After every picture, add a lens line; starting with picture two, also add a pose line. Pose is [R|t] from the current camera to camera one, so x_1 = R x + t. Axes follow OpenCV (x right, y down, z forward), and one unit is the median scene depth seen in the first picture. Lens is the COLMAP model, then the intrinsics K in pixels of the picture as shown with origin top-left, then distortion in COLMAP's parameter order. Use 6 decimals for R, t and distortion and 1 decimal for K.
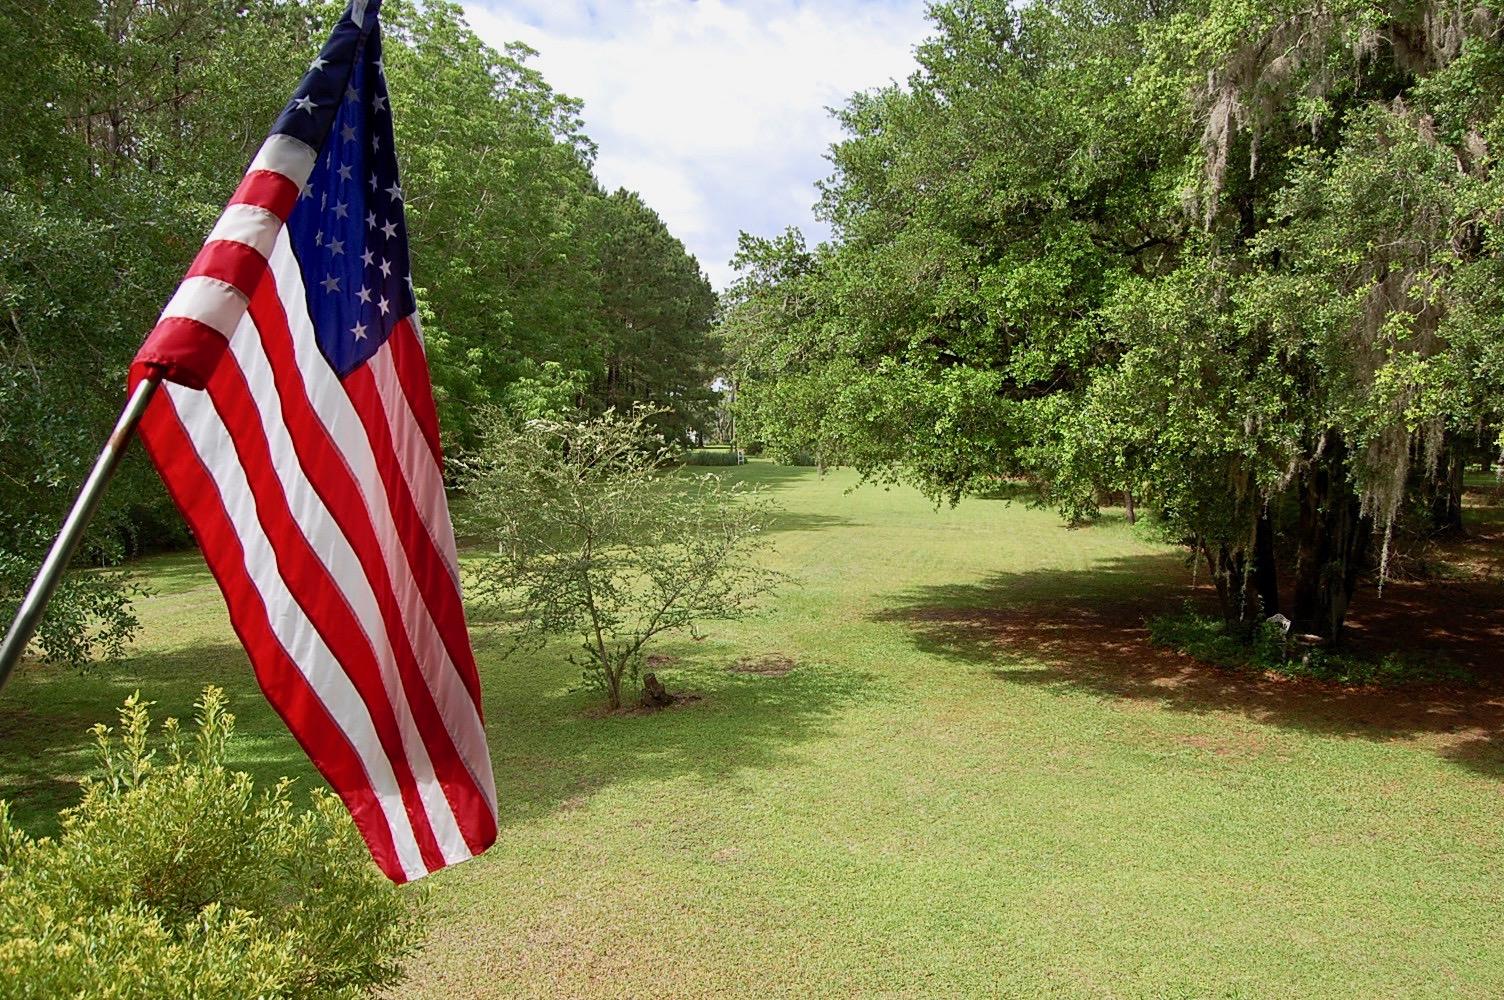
lens RADIAL K [[1180.0, 0, 761.6], [0, 1180.0, 474.7], [0, 0, 1]] dist [-0.085724, 0.029913]
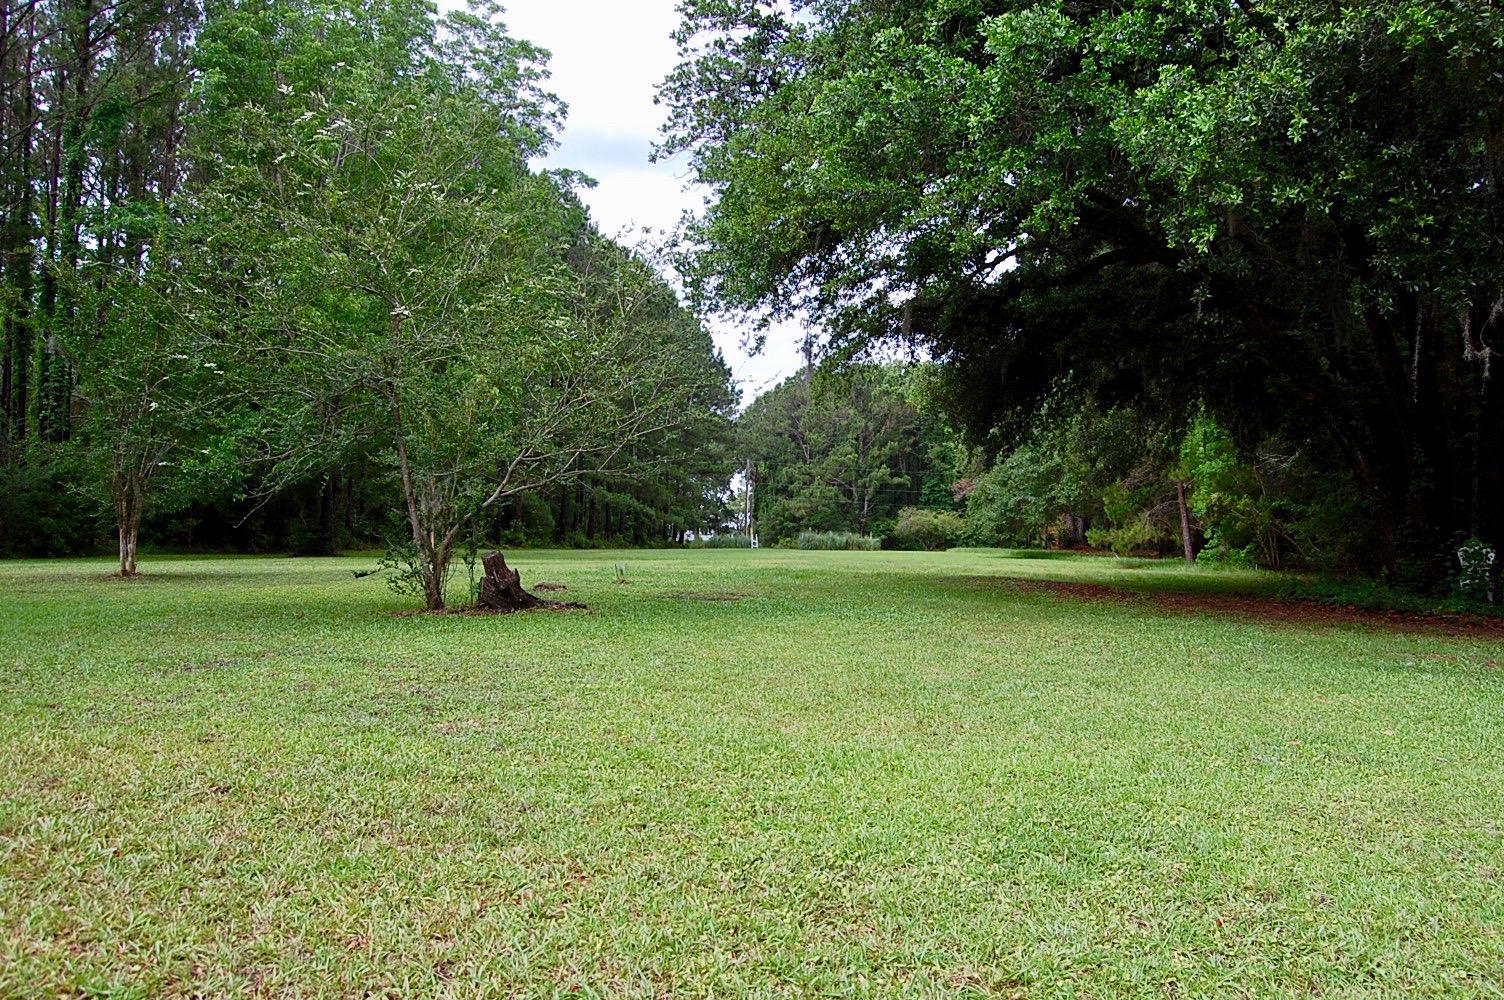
lens RADIAL K [[1180.0, 0, 756.0], [0, 1180.0, 492.3], [0, 0, 1]] dist [-0.085724, 0.029913]
pose [[0.999691, 0.002824, -0.024691, 0.054835], [-0.004865, 0.996539, -0.082990, 0.194695], [0.024371, 0.083085, 0.996244, 0.419713]]
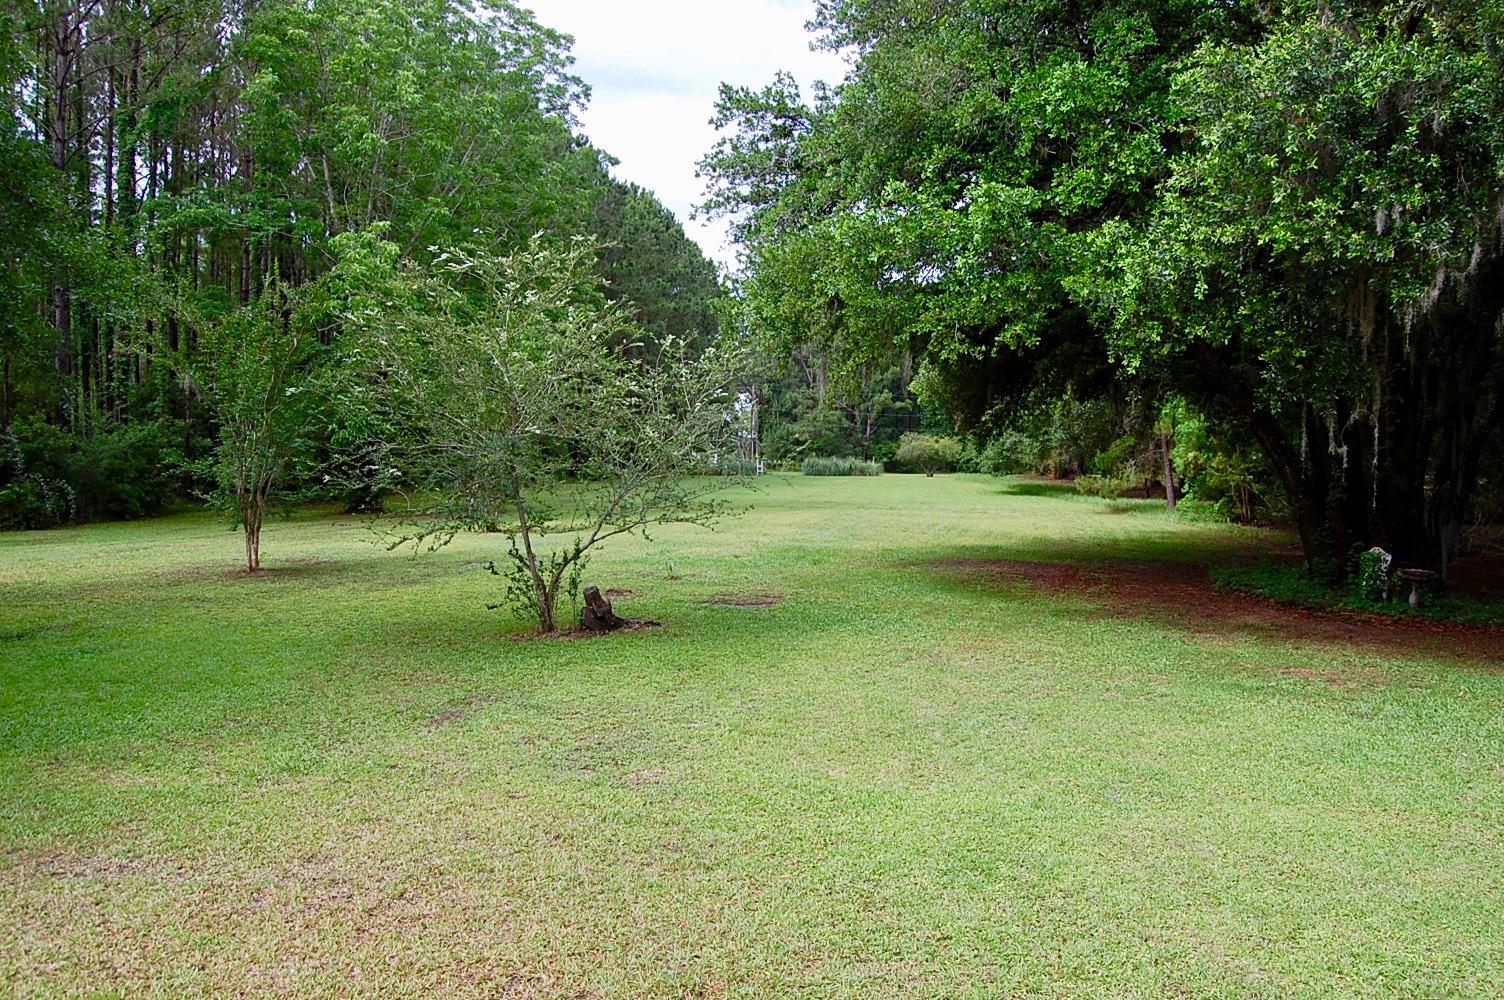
lens RADIAL K [[1180.0, 0, 754.4], [0, 1180.0, 490.1], [0, 0, 1]] dist [-0.085724, 0.029913]
pose [[0.999627, 0.000868, -0.027303, 0.035811], [-0.001143, 0.999949, -0.010072, 0.115736], [0.027293, 0.010100, 0.999576, 0.224173]]
